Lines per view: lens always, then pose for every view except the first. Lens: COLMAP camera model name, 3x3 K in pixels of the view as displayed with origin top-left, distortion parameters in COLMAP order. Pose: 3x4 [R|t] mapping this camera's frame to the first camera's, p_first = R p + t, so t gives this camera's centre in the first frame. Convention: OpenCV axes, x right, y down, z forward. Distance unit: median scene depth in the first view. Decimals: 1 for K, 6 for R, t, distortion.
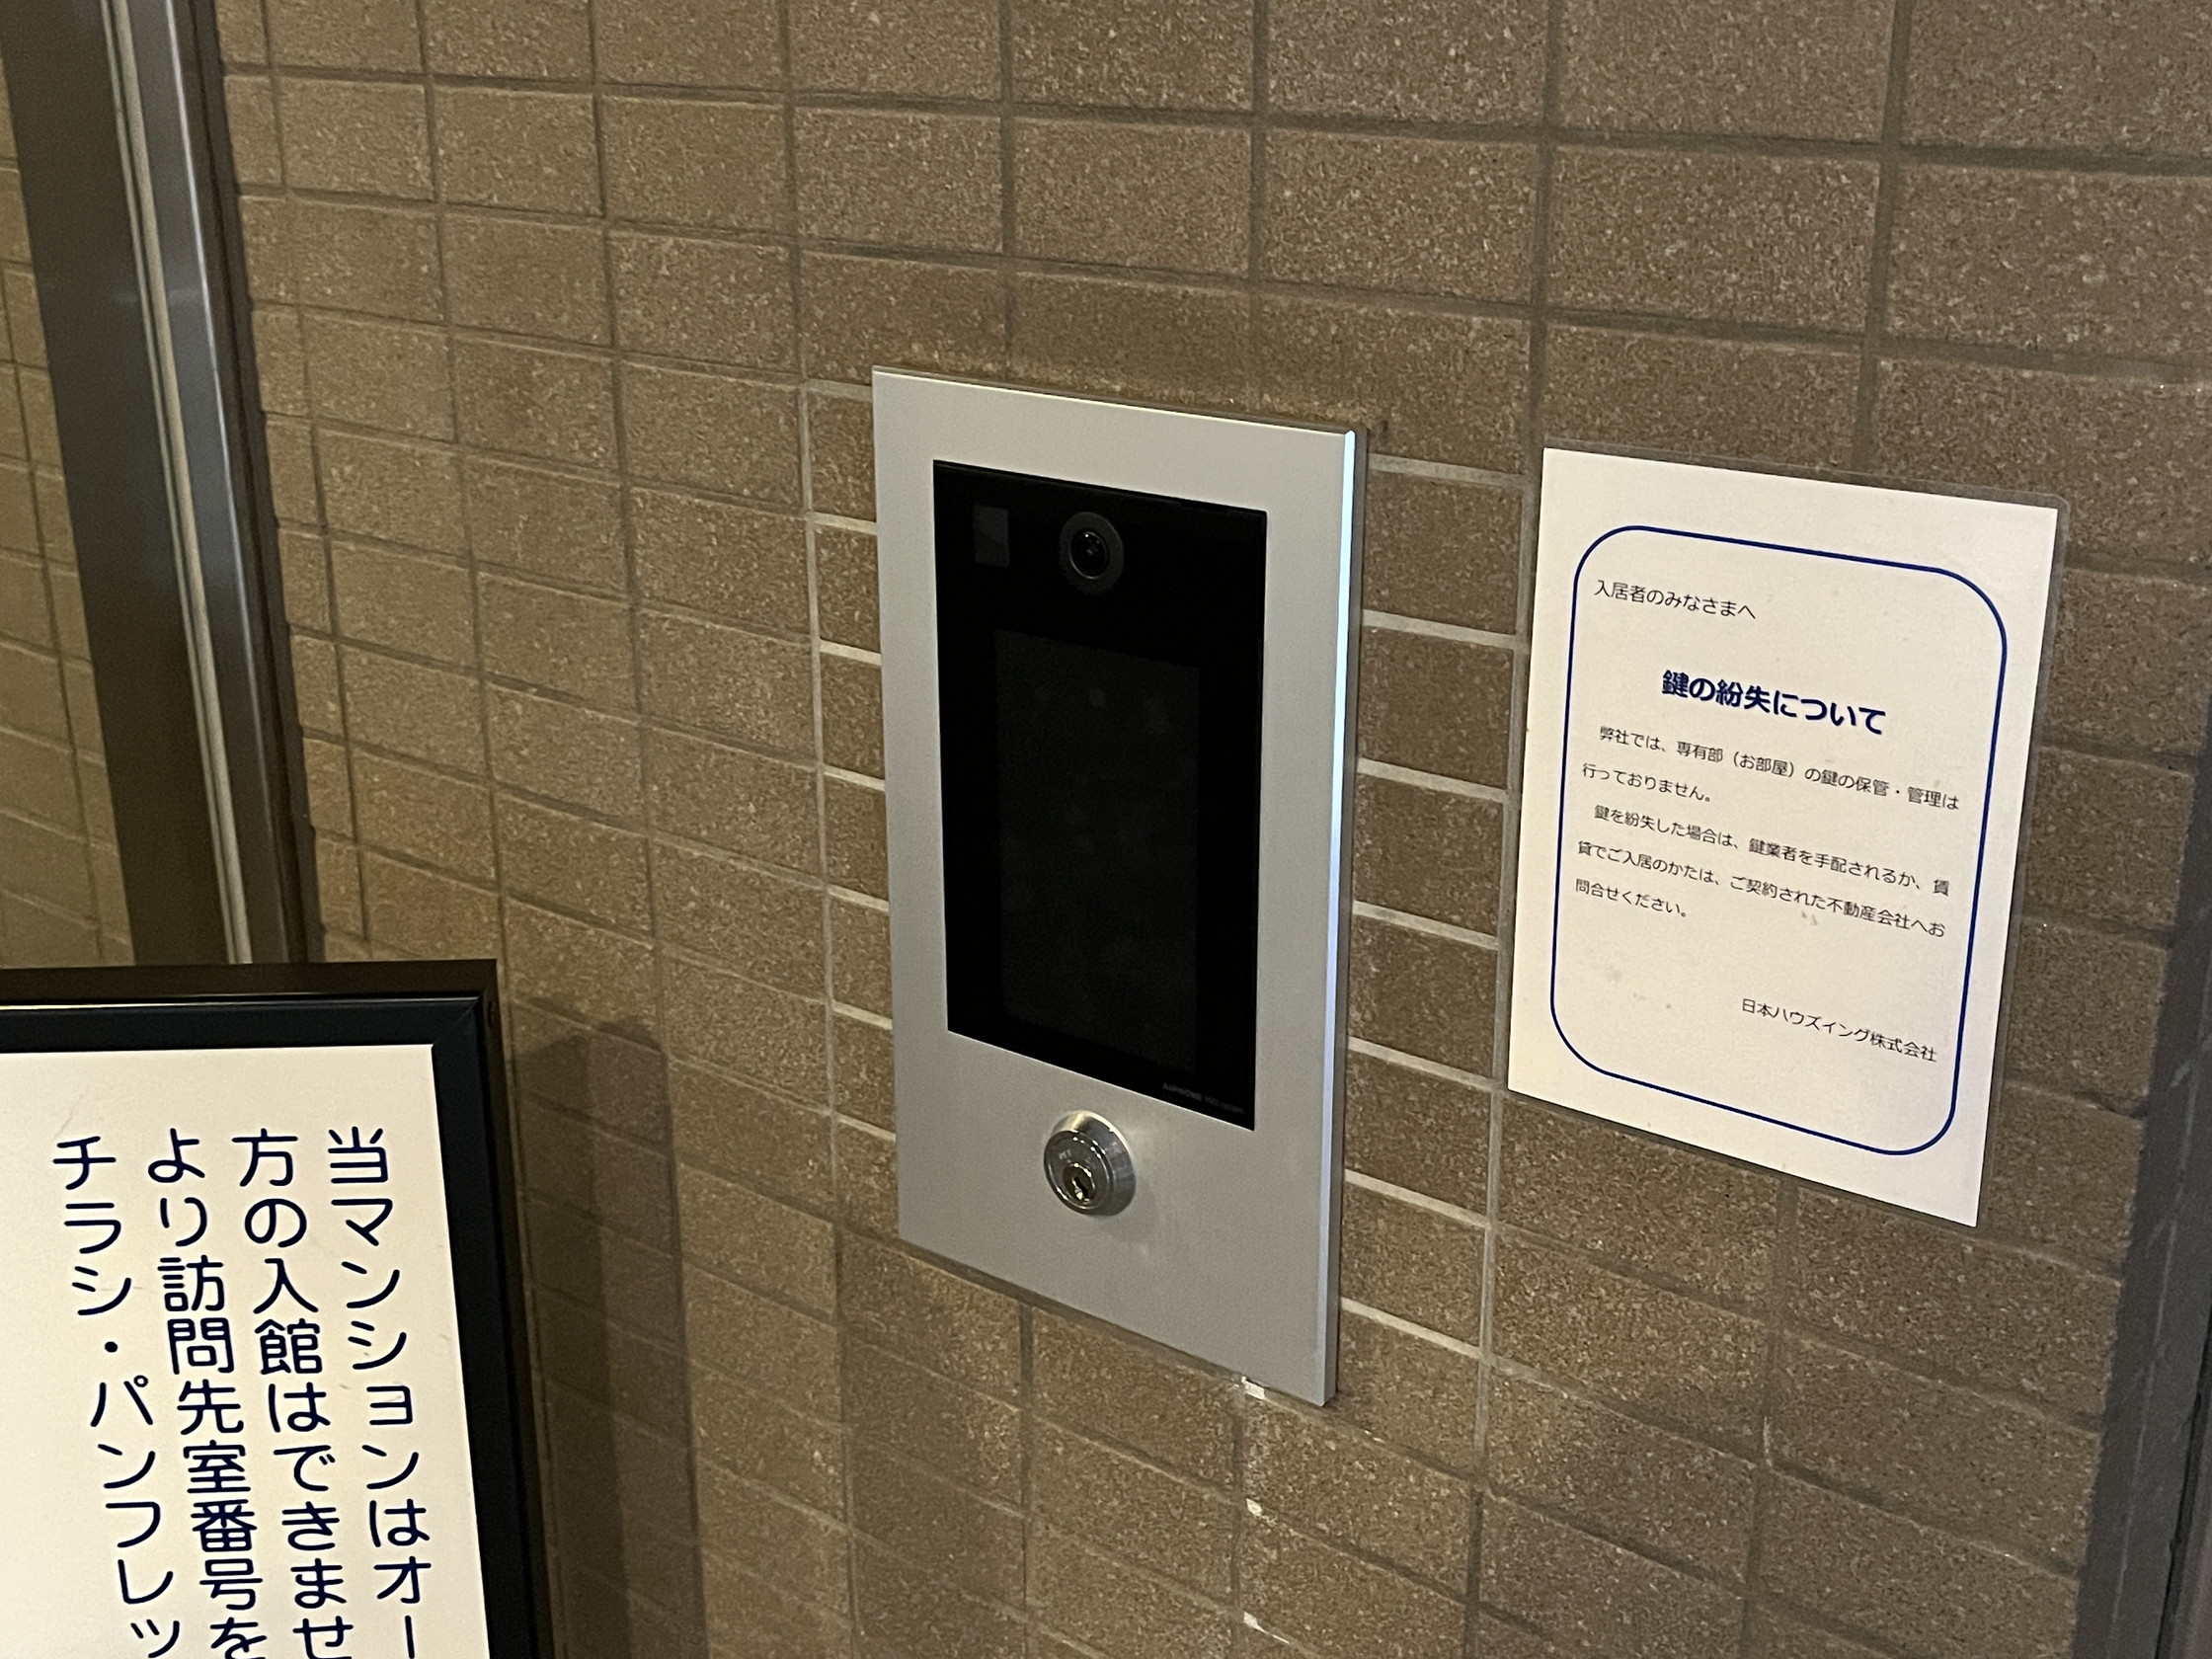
lens RADIAL K [[2481.2, 0, 1108.1], [0, 2481.2, 828.2], [0, 0, 1]] dist [-0.033548, 0.000000]
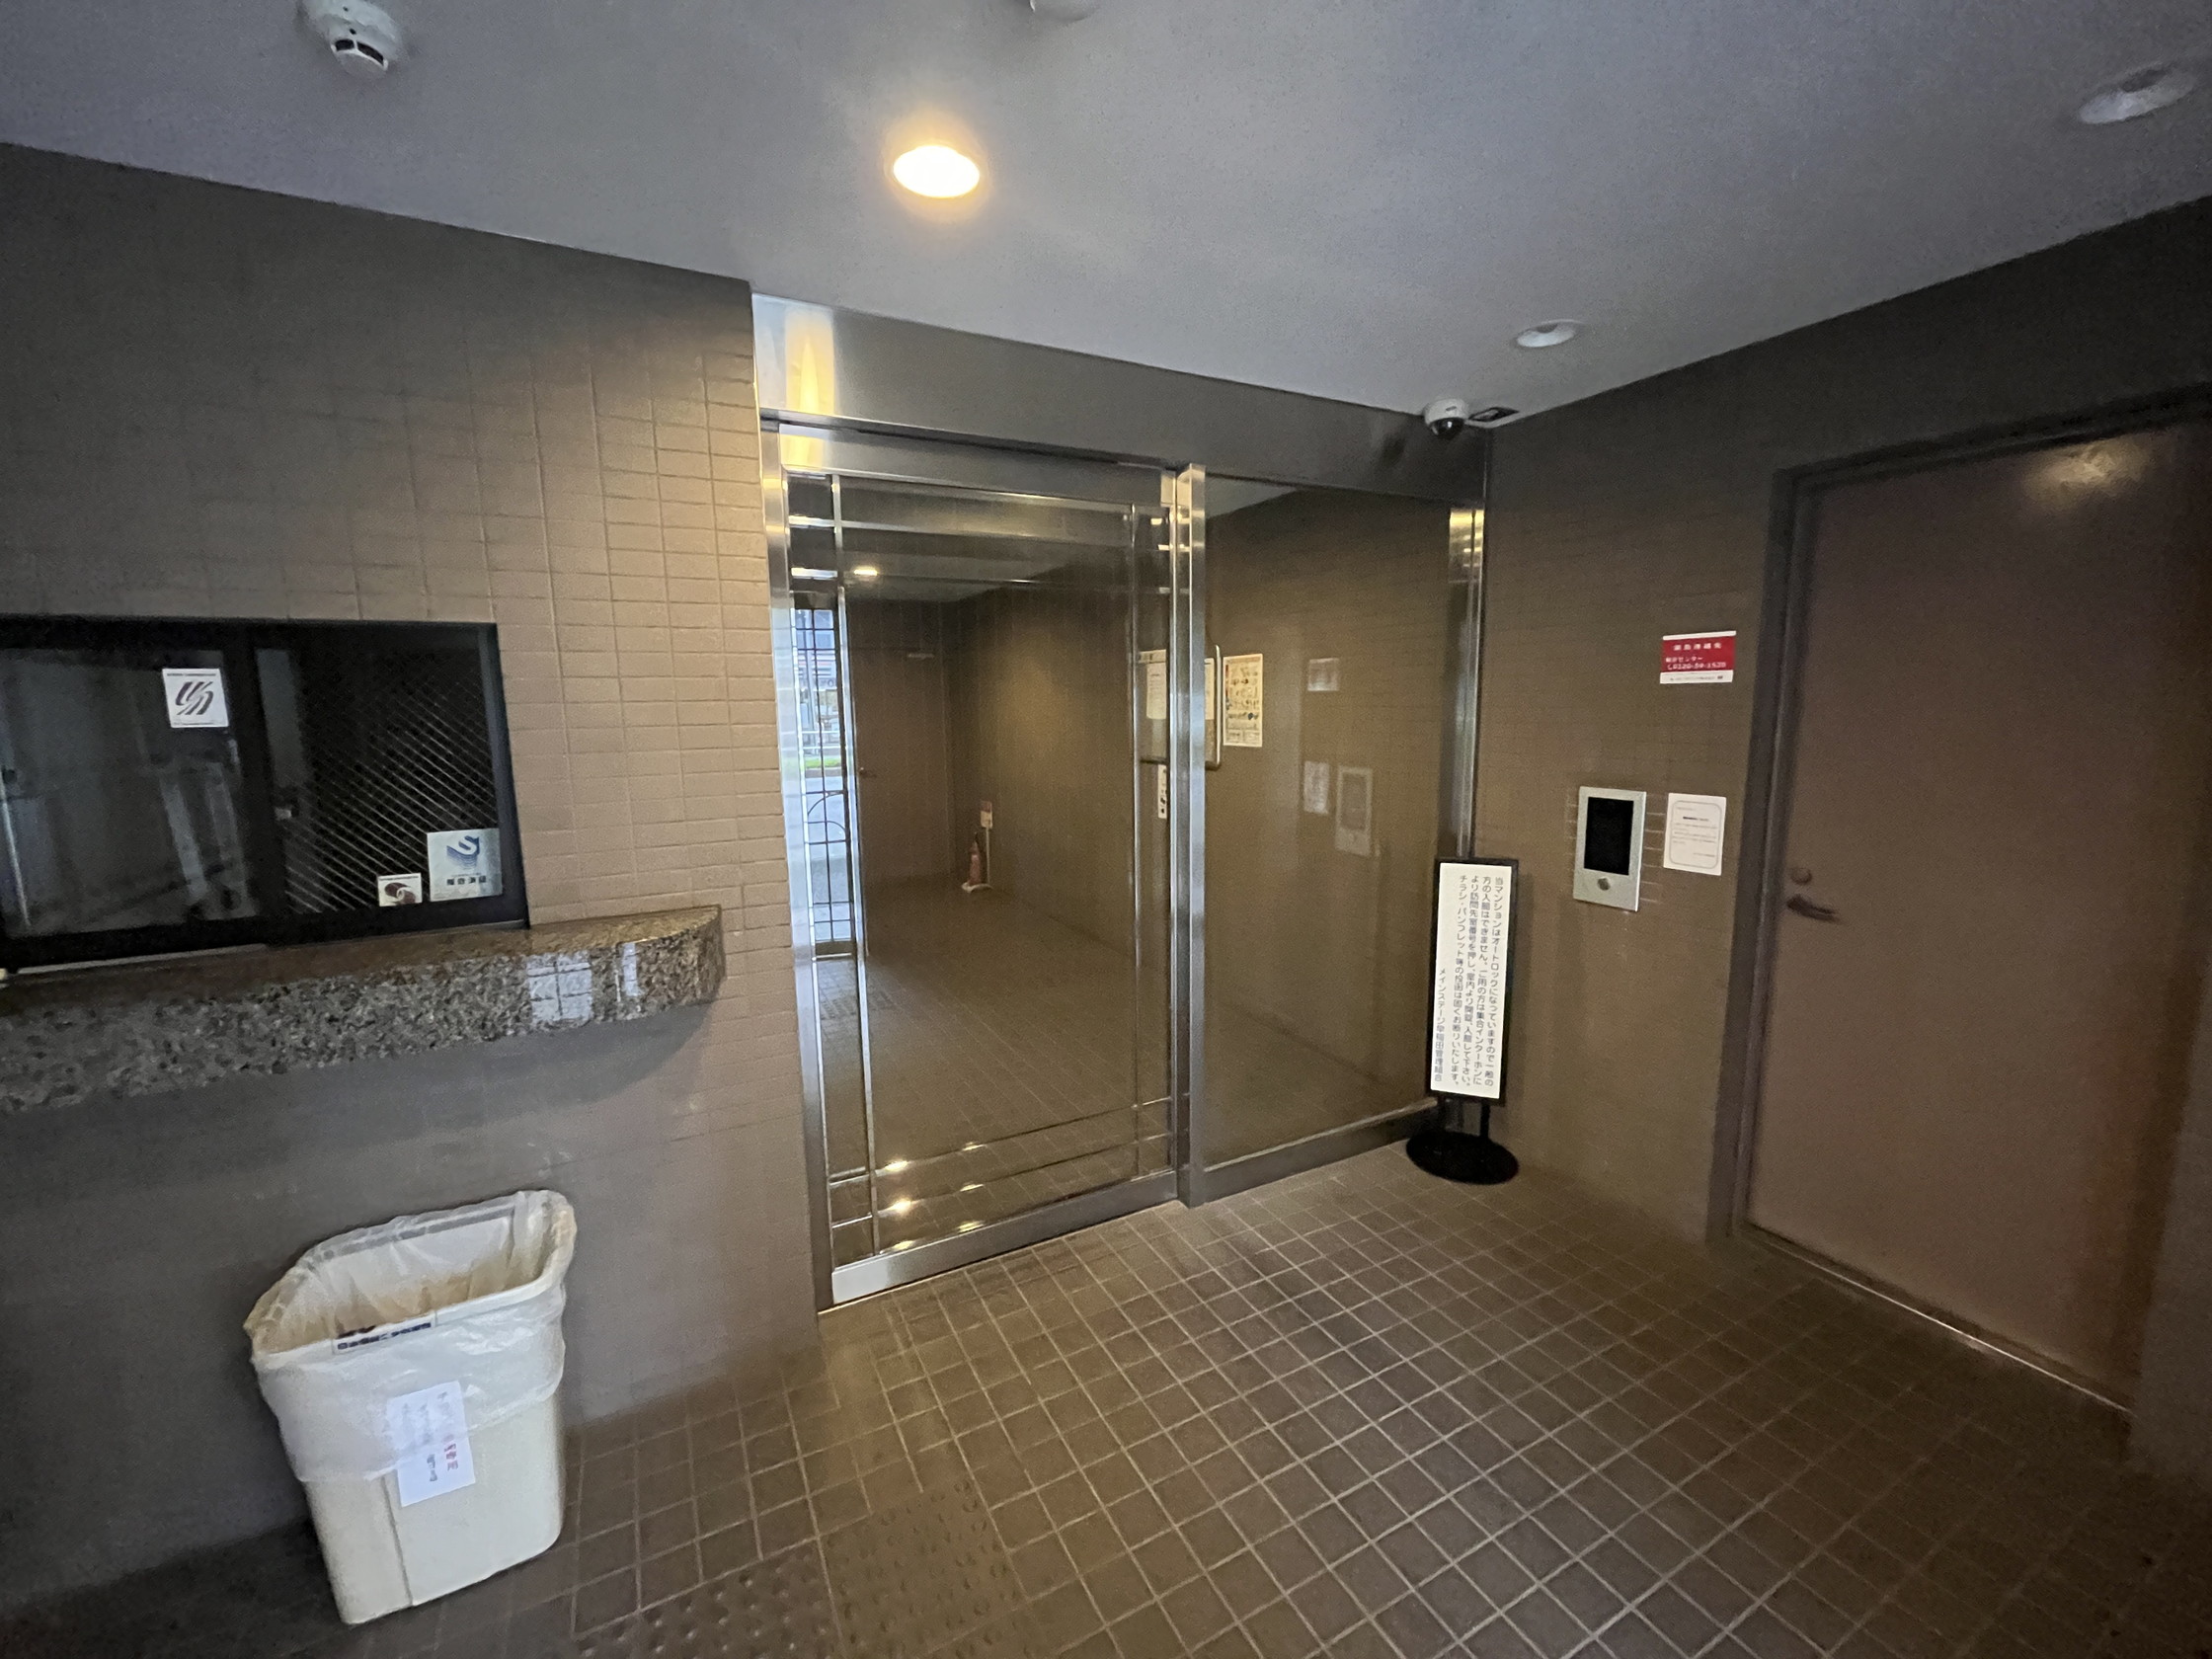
lens RADIAL K [[900.5, 0, 1107.7], [0, 900.5, 836.0], [0, 0, 1]] dist [0.000188, -0.000039]
pose [[0.914581, 0.047884, -0.401559, -0.316569], [-0.119944, 0.980404, -0.156274, 0.640021], [0.386207, 0.191090, 0.902402, -2.323221]]
